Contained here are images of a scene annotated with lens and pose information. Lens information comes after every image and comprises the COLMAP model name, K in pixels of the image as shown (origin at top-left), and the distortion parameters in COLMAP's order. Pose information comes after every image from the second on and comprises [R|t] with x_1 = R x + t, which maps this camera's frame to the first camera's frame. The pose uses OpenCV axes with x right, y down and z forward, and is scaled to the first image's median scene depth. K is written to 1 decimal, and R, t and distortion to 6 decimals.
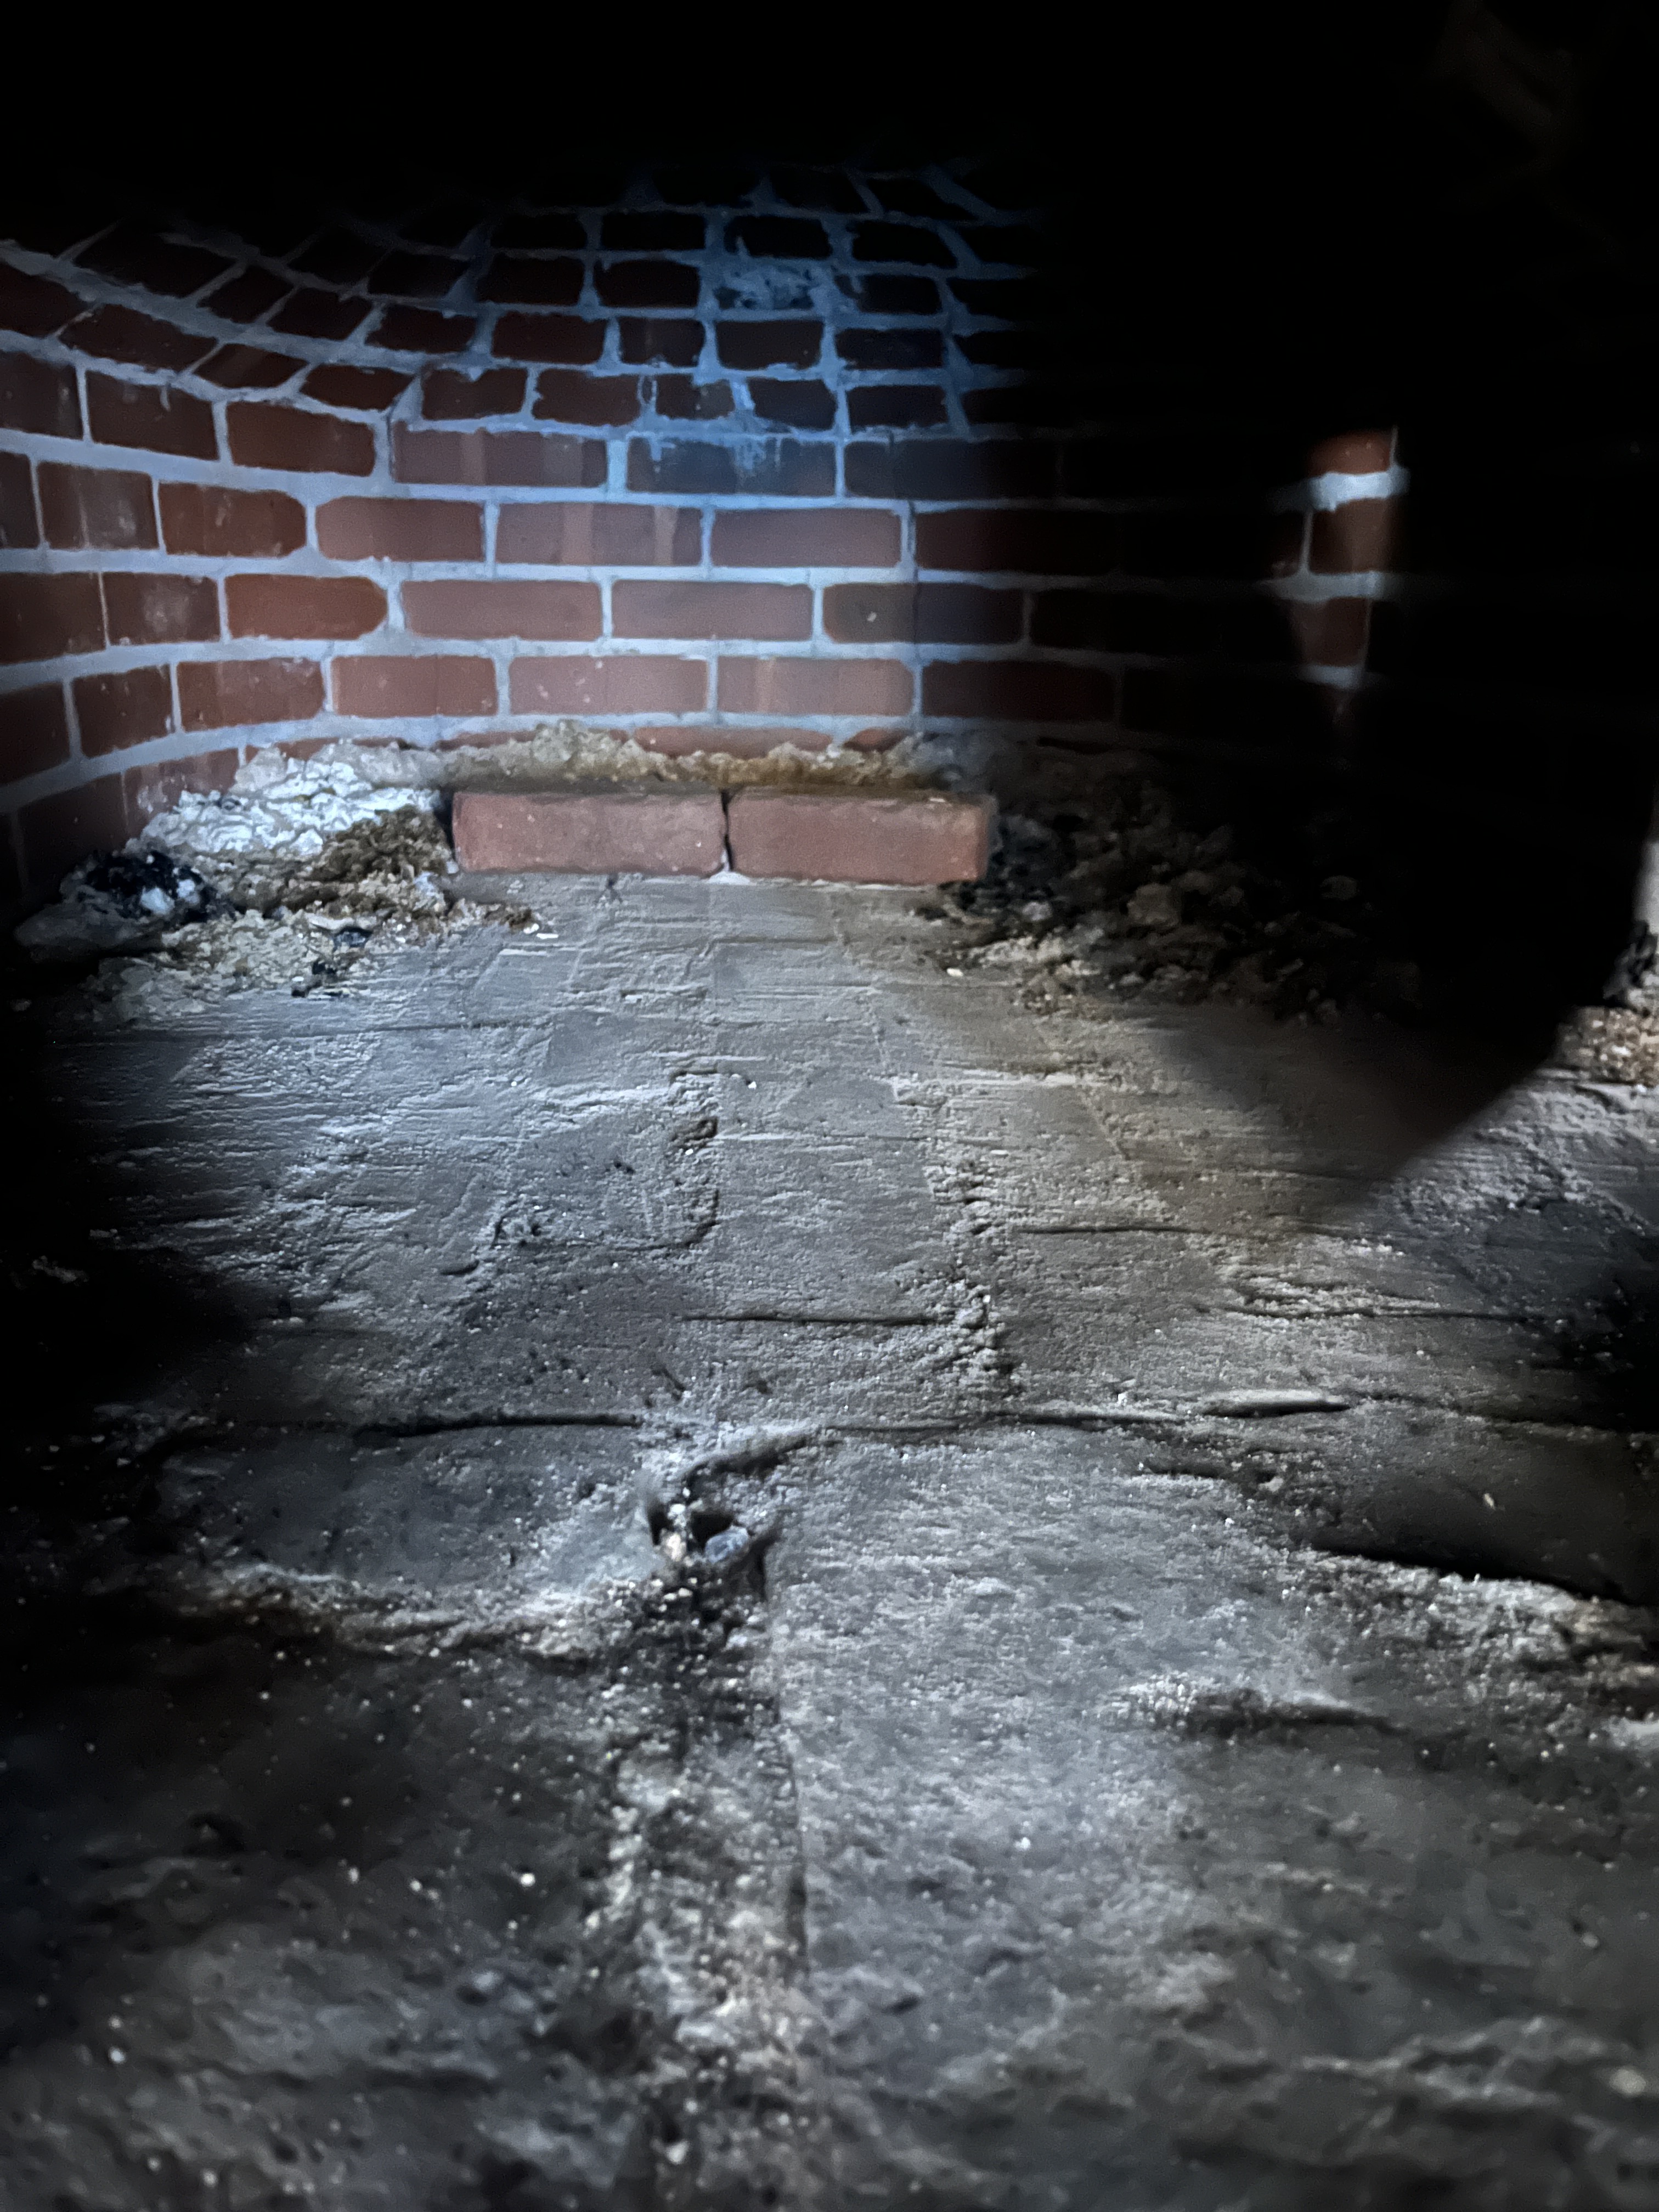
lens RADIAL K [[1676.5, 0, 841.1], [0, 1676.5, 1111.1], [0, 0, 1]] dist [0.057205, -0.079779]
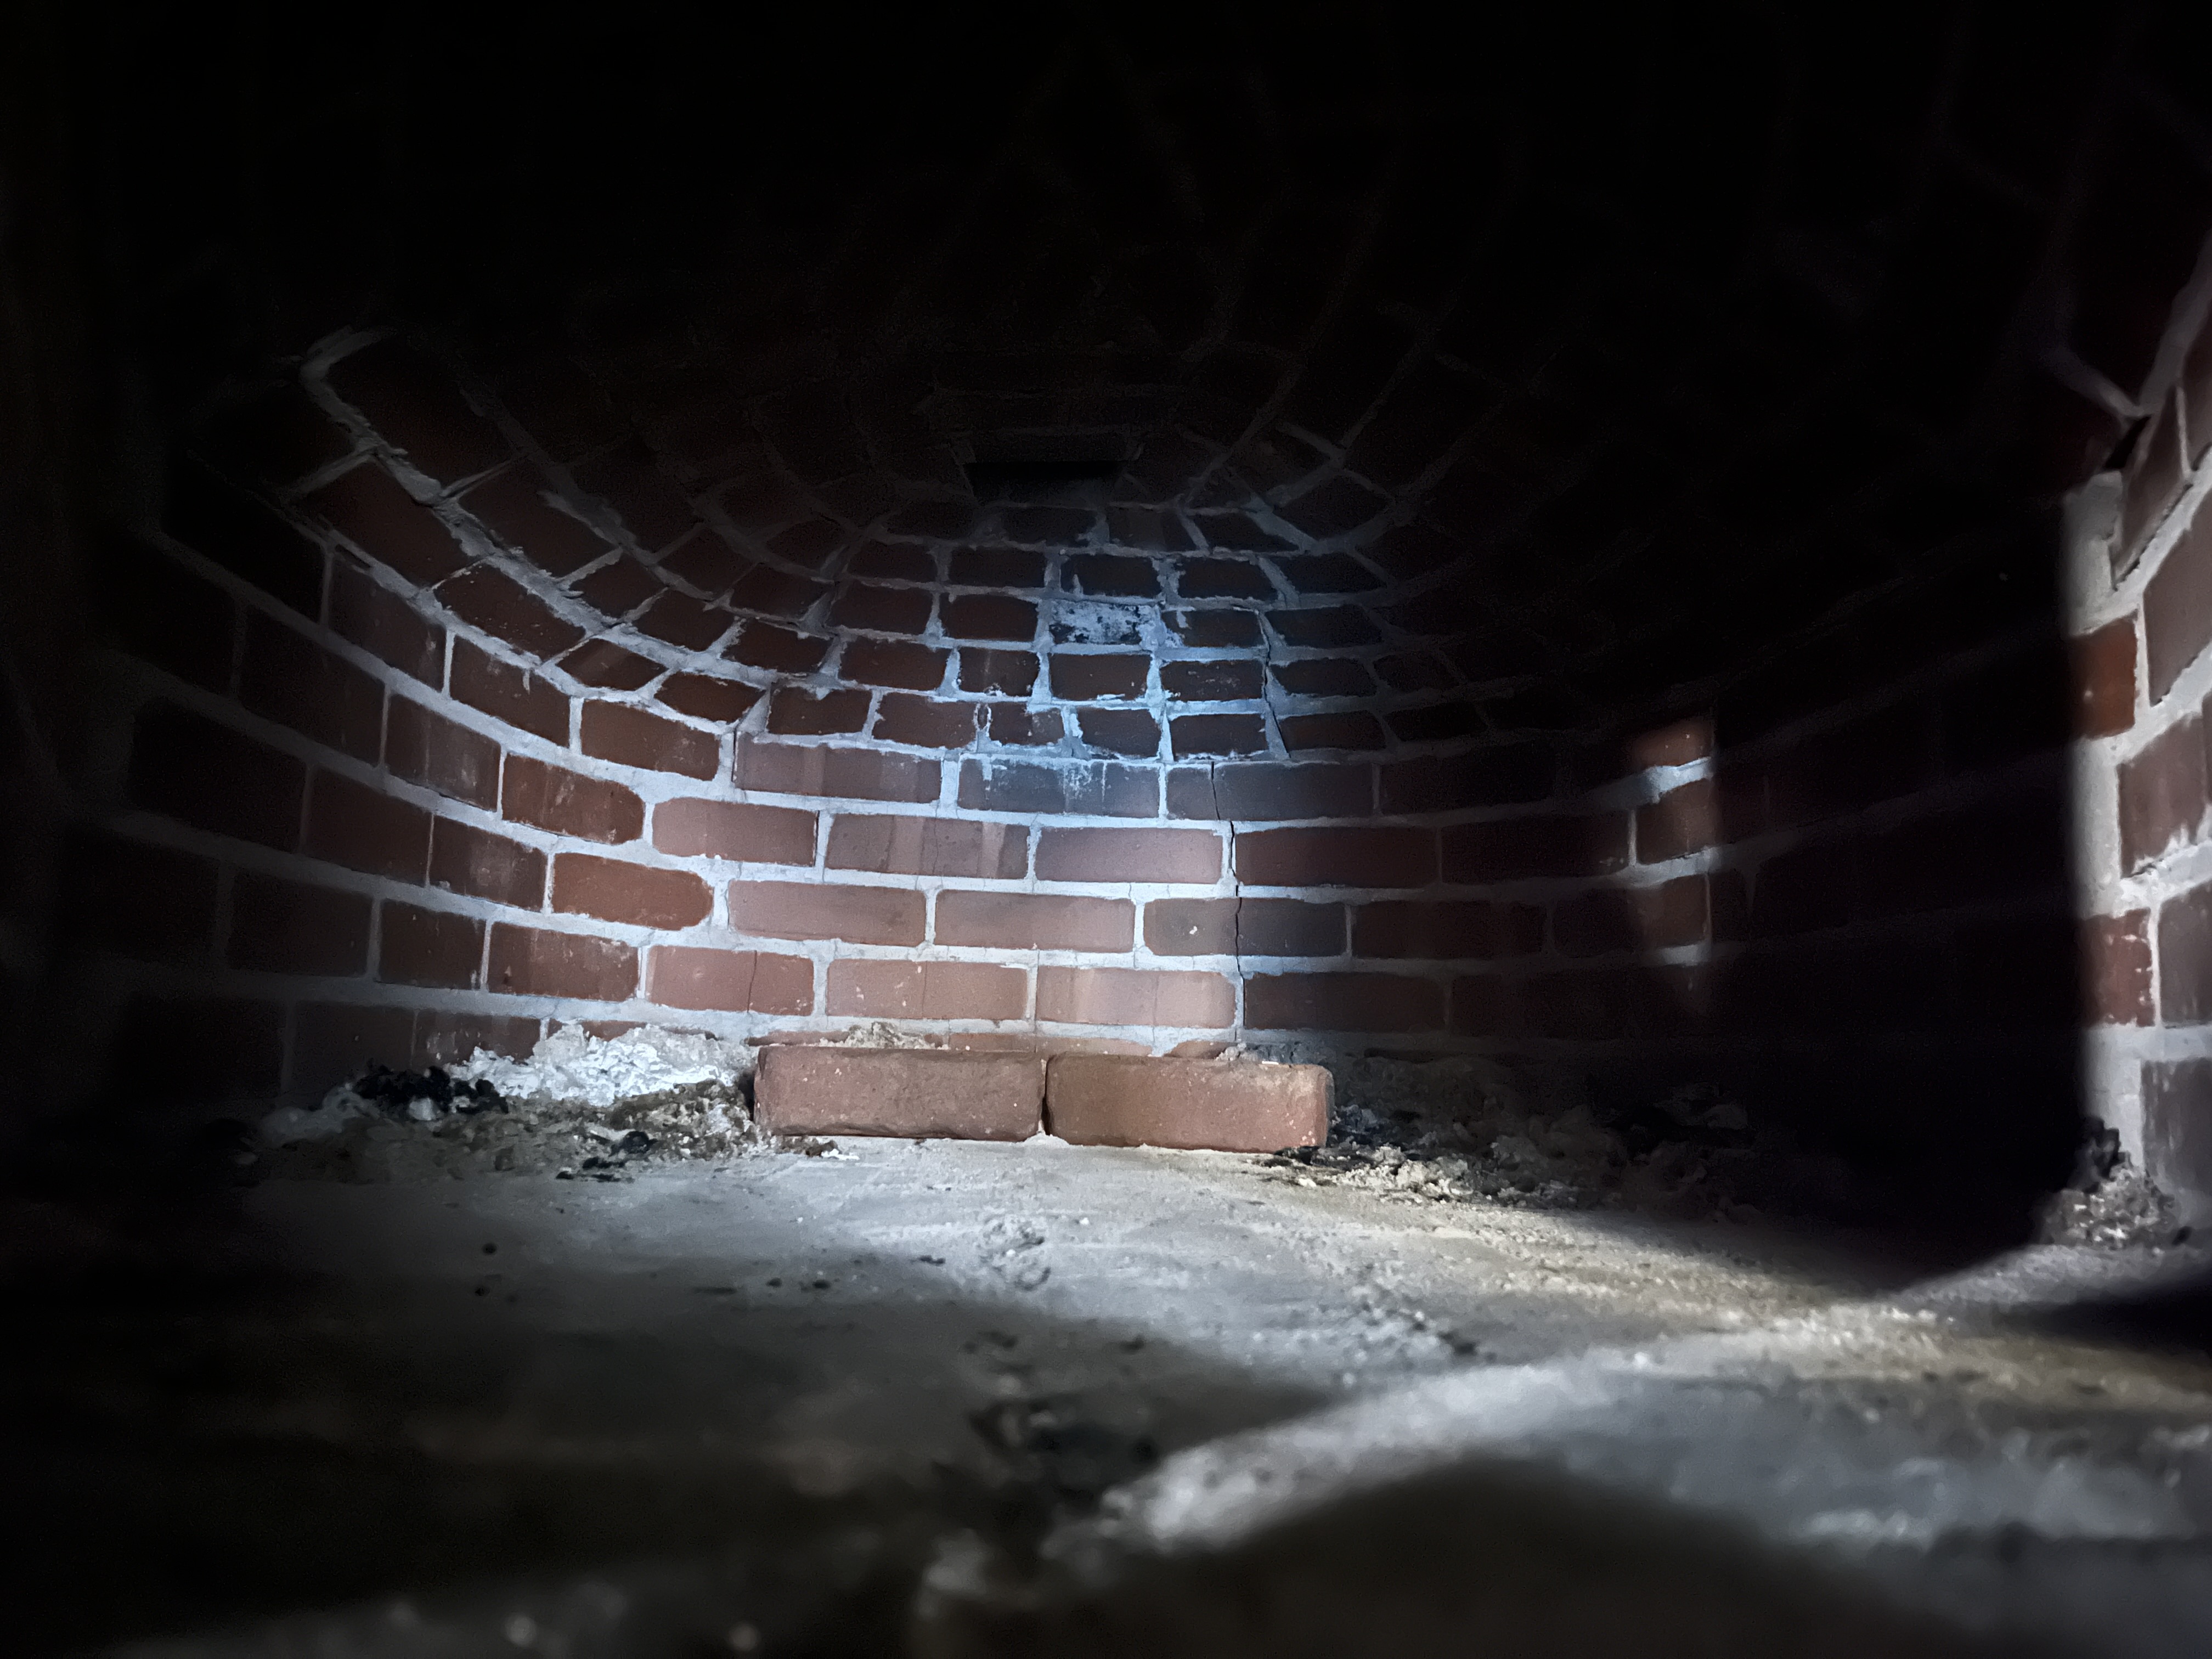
lens RADIAL K [[1676.5, 0, 1107.8], [0, 1676.5, 832.6], [0, 0, 1]] dist [0.057205, -0.079779]
pose [[0.999714, 0.010277, -0.021617, -0.013553], [-0.018374, 0.908311, -0.417891, 0.082782], [0.015340, 0.418169, 0.908240, 0.083460]]
